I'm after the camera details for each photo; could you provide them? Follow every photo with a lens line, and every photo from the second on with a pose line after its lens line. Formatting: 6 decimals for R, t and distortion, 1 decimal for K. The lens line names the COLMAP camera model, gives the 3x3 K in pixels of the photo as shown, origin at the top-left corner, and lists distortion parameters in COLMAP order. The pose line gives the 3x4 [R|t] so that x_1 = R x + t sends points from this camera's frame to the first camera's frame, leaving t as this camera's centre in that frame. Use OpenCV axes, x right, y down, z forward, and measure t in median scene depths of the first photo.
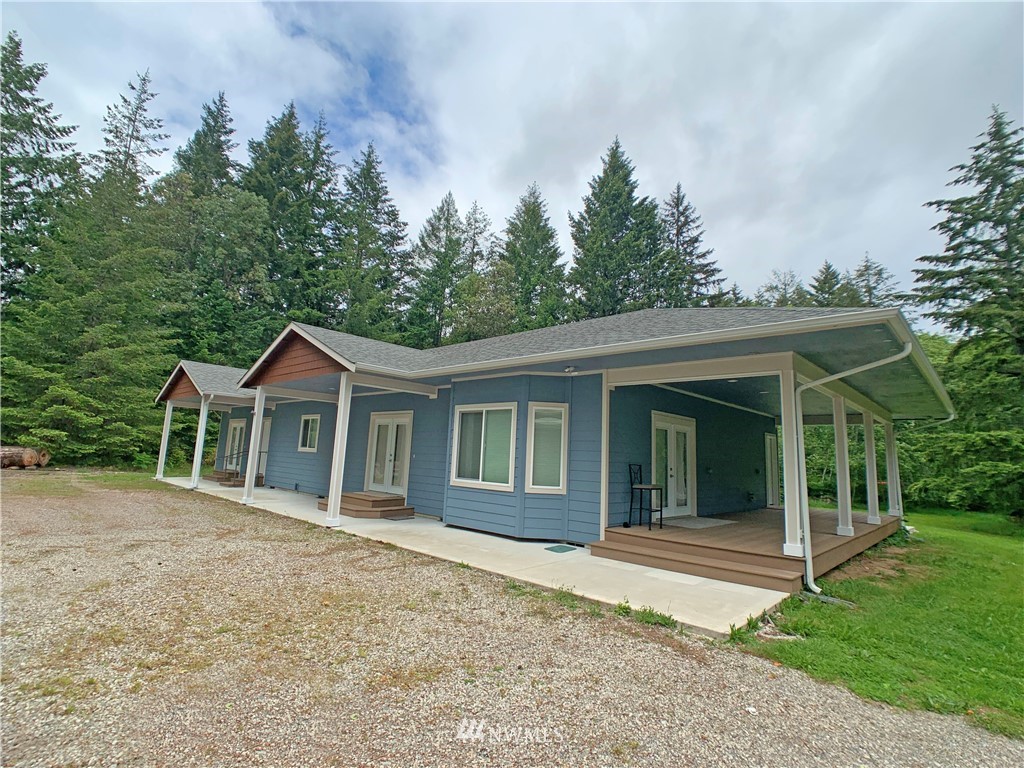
lens RADIAL K [[505.9, 0, 519.7], [0, 505.9, 380.7], [0, 0, 1]] dist [-0.000634, -0.000350]
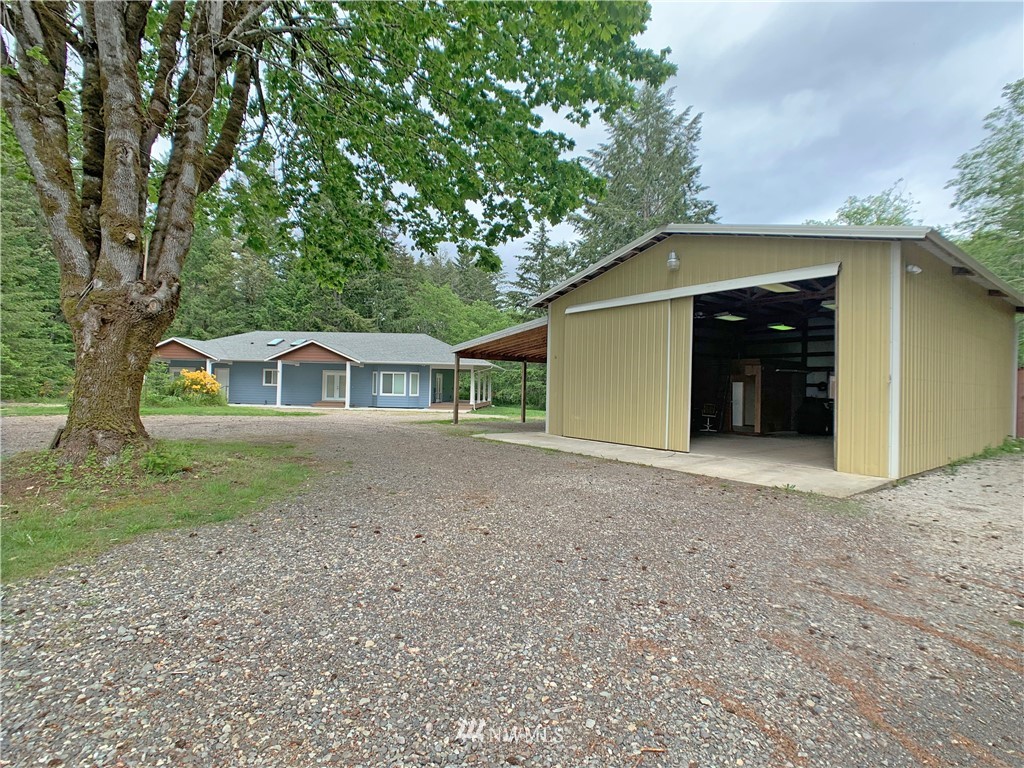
lens RADIAL K [[505.9, 0, 519.7], [0, 505.9, 380.7], [0, 0, 1]] dist [-0.000634, -0.000350]
pose [[0.777904, -0.017334, 0.628144, -0.860950], [-0.083920, 0.987799, 0.131188, -0.228812], [-0.622755, -0.154765, 0.766958, -1.197160]]
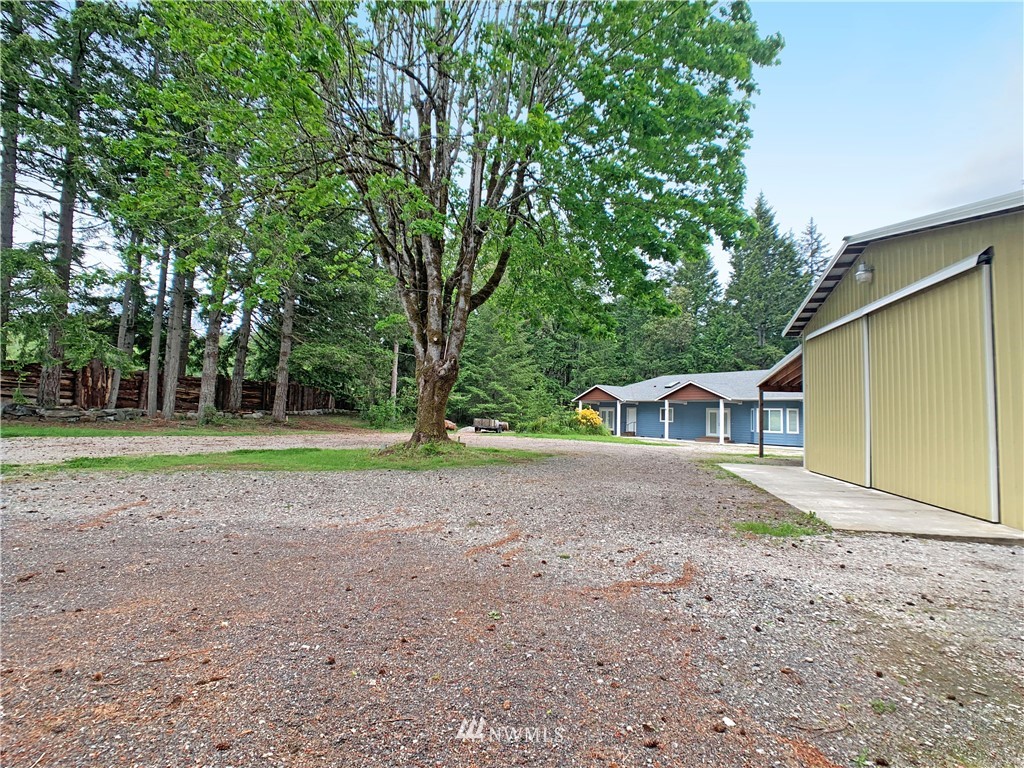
lens RADIAL K [[505.9, 0, 519.7], [0, 505.9, 380.7], [0, 0, 1]] dist [-0.000634, -0.000350]
pose [[0.980565, -0.027651, -0.194237, -0.577547], [0.042139, 0.996596, 0.070855, -0.246882], [0.191616, -0.077663, 0.978392, -1.444517]]
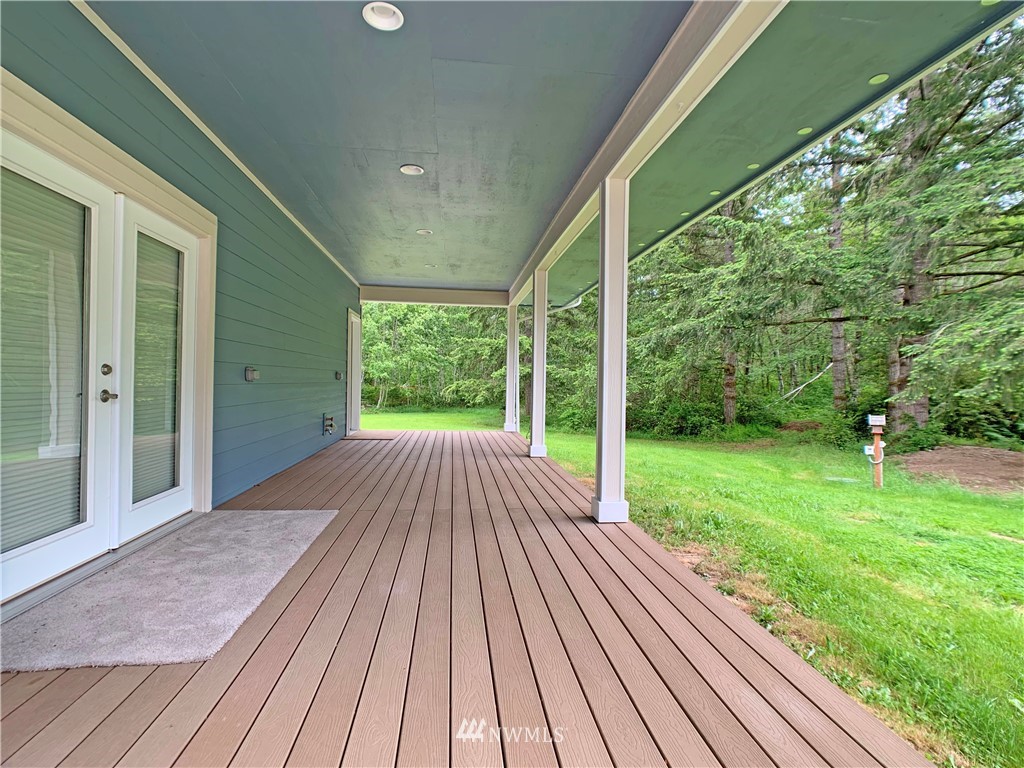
lens RADIAL K [[505.9, 0, 519.7], [0, 505.9, 380.7], [0, 0, 1]] dist [-0.000634, -0.000350]
pose [[0.636586, -0.026797, 0.770740, 0.127933], [-0.112353, 0.985511, 0.127061, 0.068132], [-0.762977, -0.167481, 0.624352, 0.371666]]
